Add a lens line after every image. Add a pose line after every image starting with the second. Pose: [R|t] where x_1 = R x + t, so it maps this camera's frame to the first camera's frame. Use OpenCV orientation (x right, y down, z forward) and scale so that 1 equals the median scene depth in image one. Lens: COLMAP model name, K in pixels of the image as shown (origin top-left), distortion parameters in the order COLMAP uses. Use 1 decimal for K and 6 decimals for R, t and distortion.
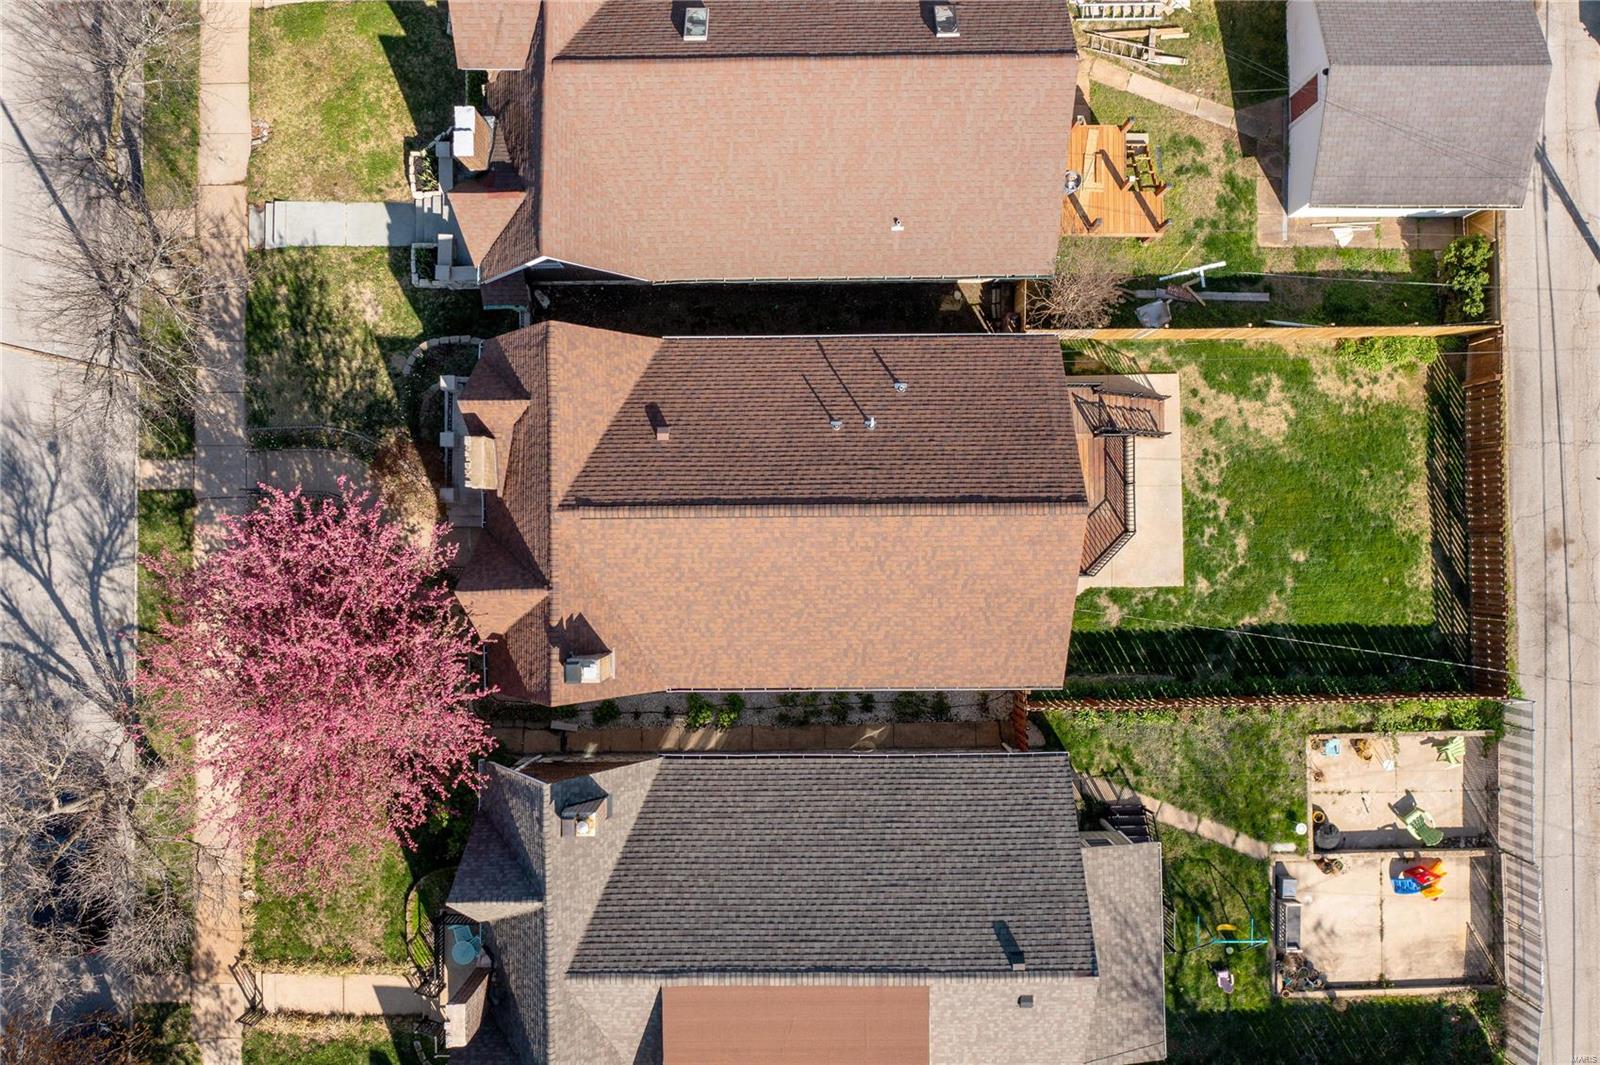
lens RADIAL K [[1270.1, 0, 796.5], [0, 1270.1, 529.3], [0, 0, 1]] dist [-0.003595, 0.000868]
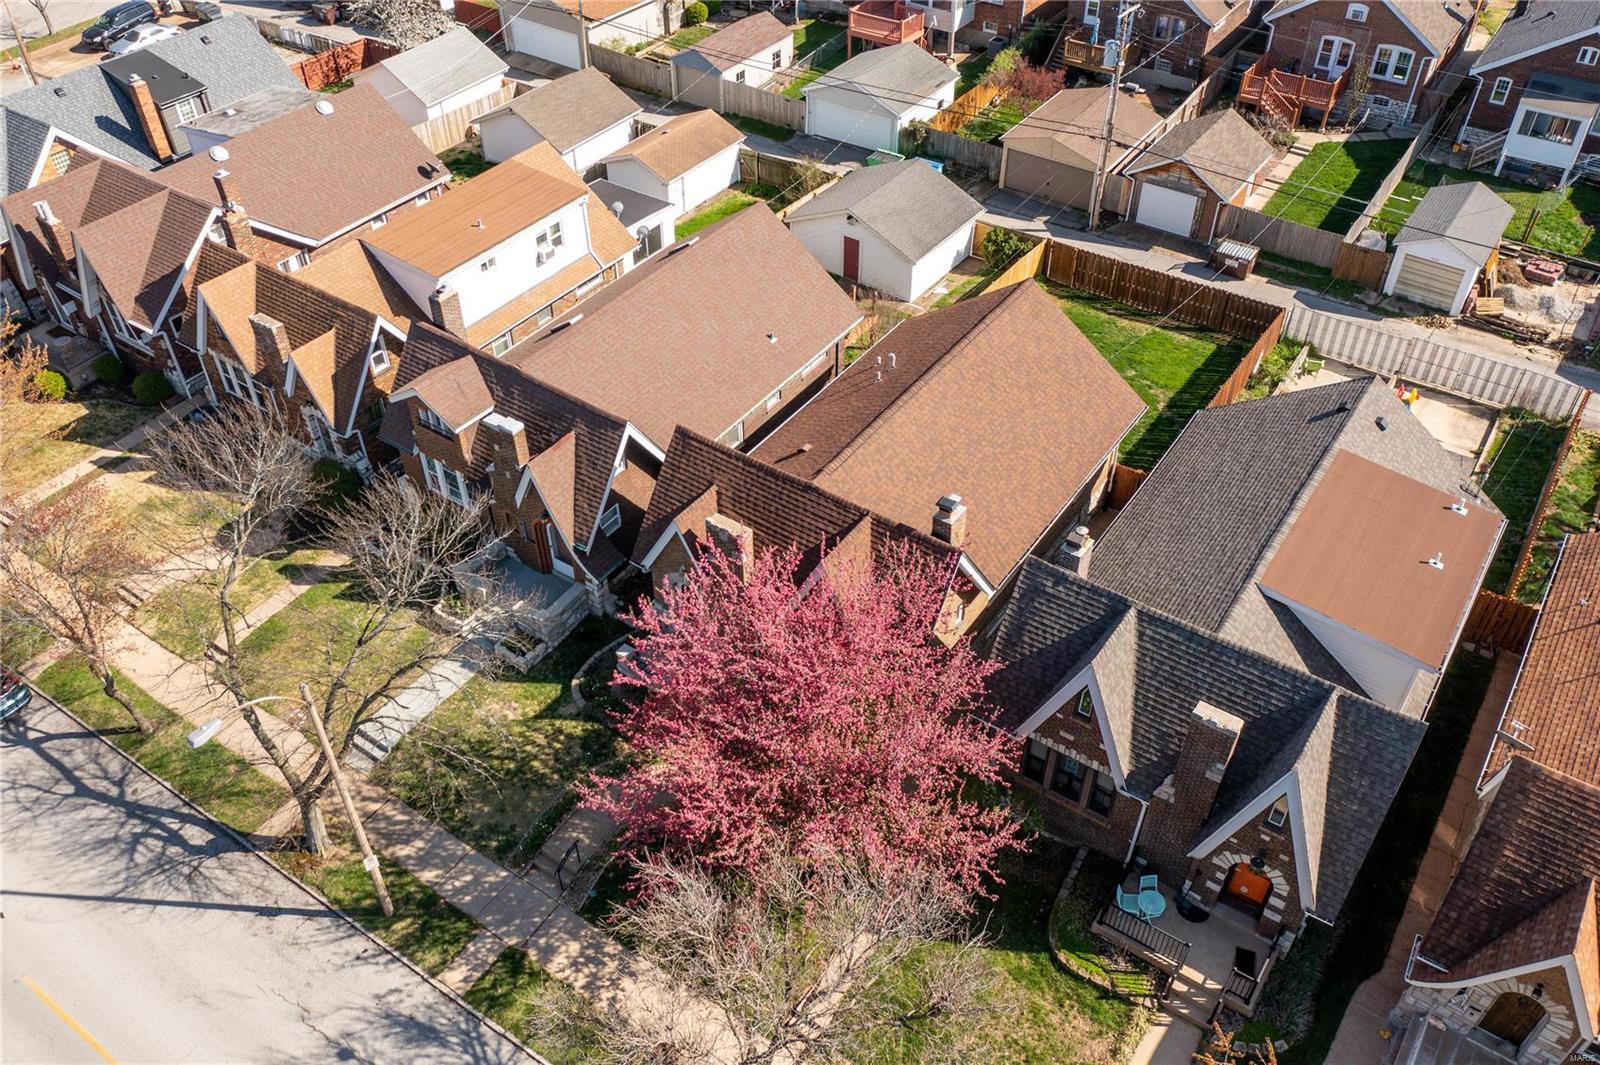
lens RADIAL K [[1270.1, 0, 796.5], [0, 1270.1, 529.3], [0, 0, 1]] dist [-0.003595, 0.000868]
pose [[0.578397, -0.545899, 0.606177, -0.721903], [0.815754, 0.385942, -0.430806, 0.379379], [0.001228, 0.743669, 0.668547, 0.227319]]
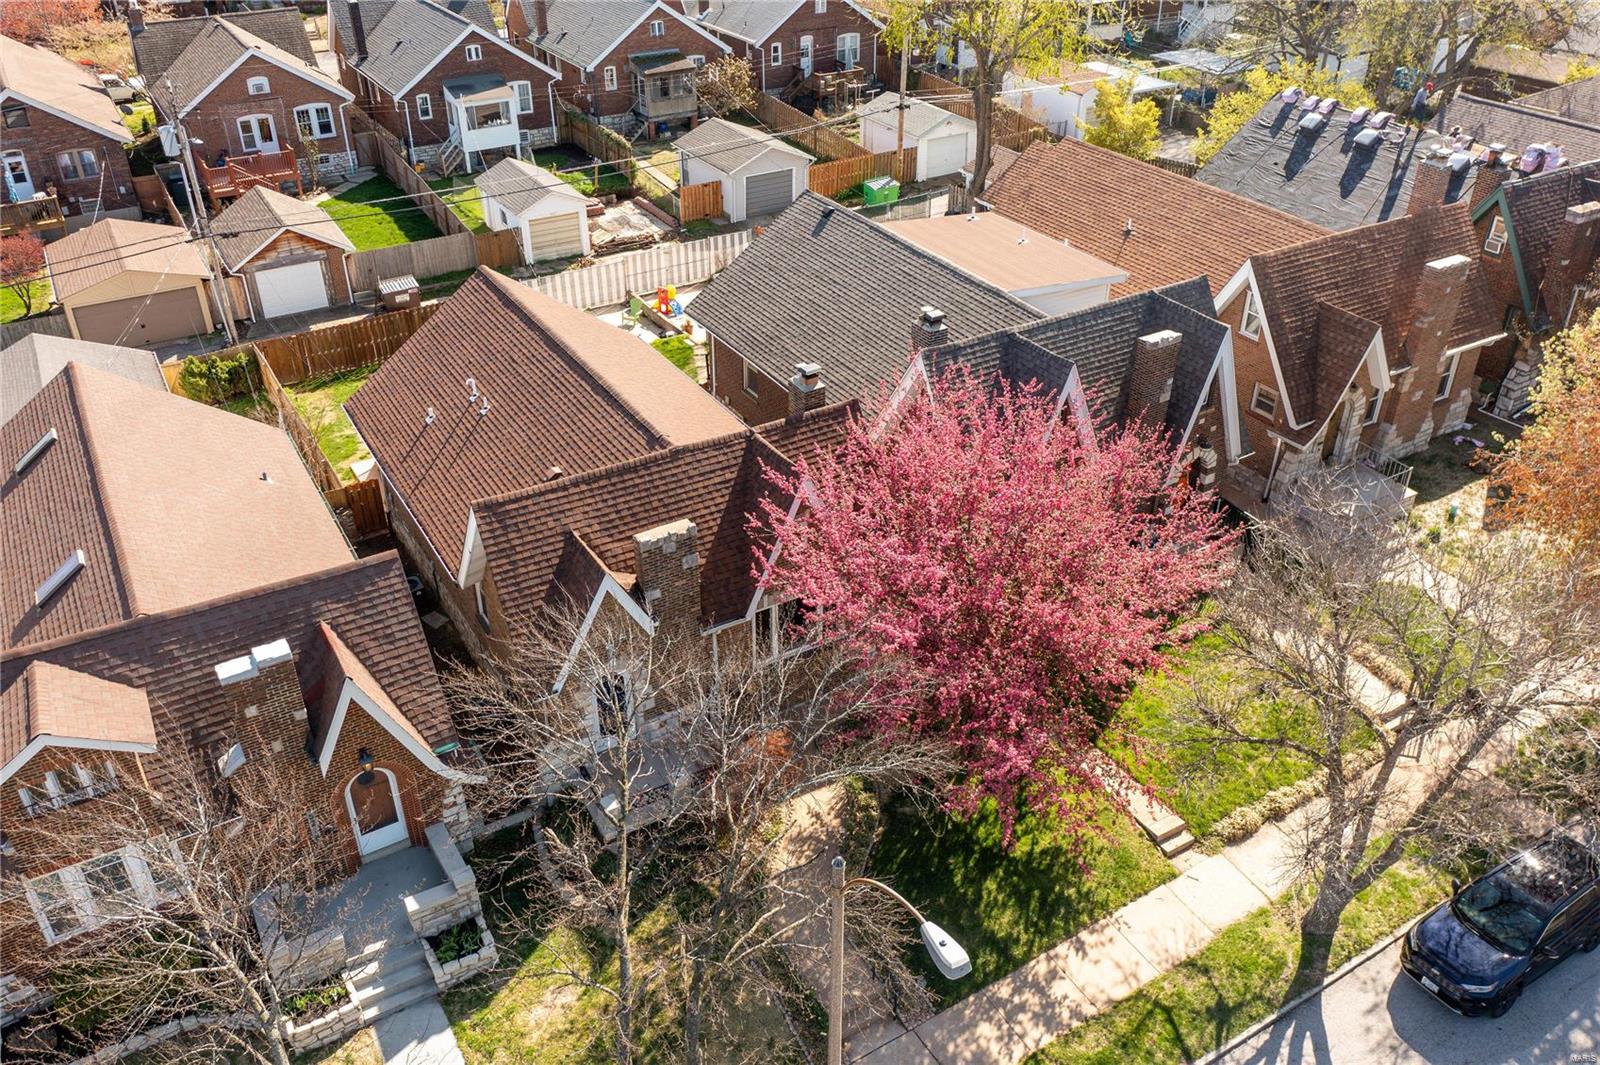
lens RADIAL K [[1270.1, 0, 796.5], [0, 1270.1, 529.3], [0, 0, 1]] dist [-0.003595, 0.000868]
pose [[-0.501254, -0.461181, 0.732159, -0.745115], [0.865299, -0.268275, 0.423422, -0.272686], [0.001146, 0.845778, 0.533533, 0.453287]]
